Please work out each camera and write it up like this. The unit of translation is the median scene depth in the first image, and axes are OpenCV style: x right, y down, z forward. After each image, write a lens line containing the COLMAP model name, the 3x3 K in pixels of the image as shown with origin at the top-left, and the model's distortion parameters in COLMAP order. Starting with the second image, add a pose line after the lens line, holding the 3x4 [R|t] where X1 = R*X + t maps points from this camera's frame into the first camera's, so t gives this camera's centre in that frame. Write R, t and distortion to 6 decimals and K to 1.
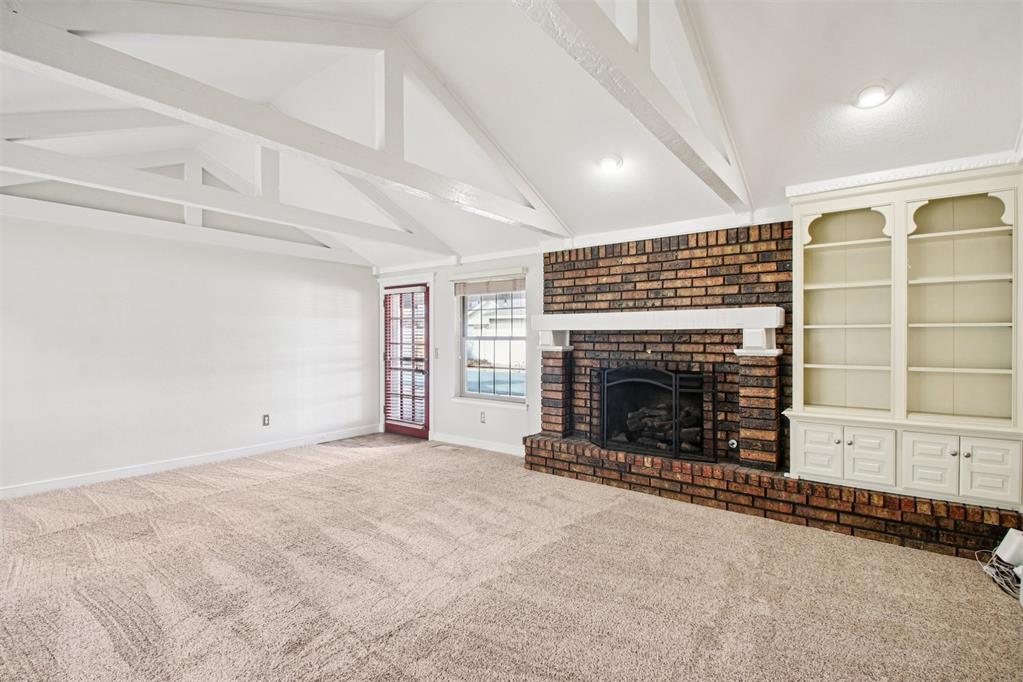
lens RADIAL K [[476.3, 0, 514.2], [0, 476.3, 340.9], [0, 0, 1]] dist [-0.011030, -0.003912]
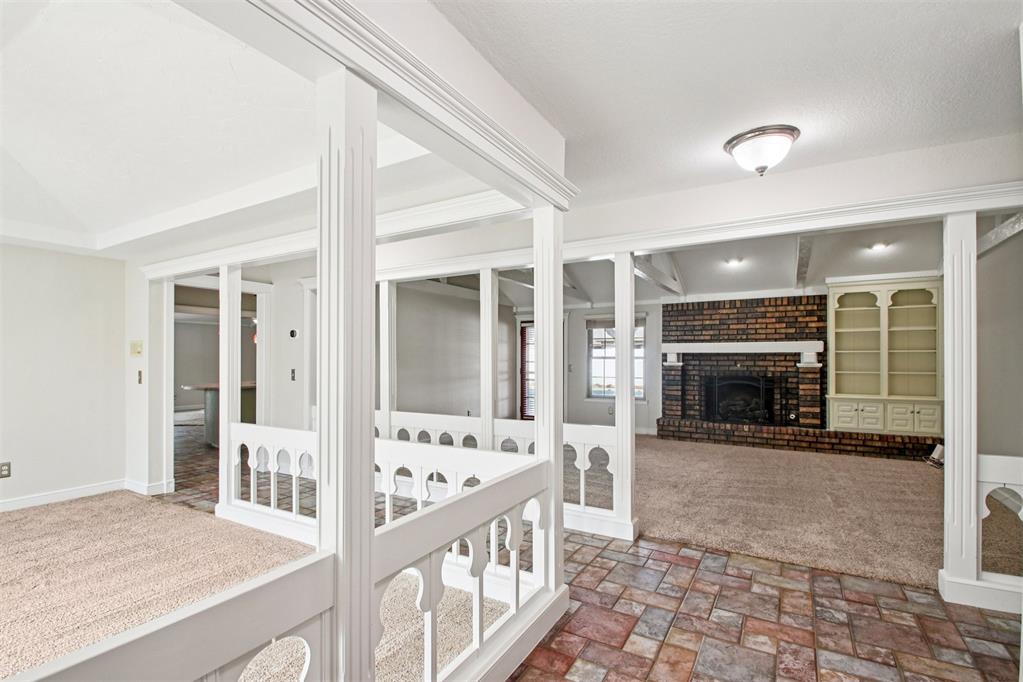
lens RADIAL K [[476.3, 0, 505.9], [0, 476.3, 357.0], [0, 0, 1]] dist [-0.011030, -0.003912]
pose [[0.993204, -0.001843, 0.116375, -0.835656], [0.002647, 0.999974, -0.006756, 0.001437], [-0.116360, 0.007018, 0.993182, -0.664886]]
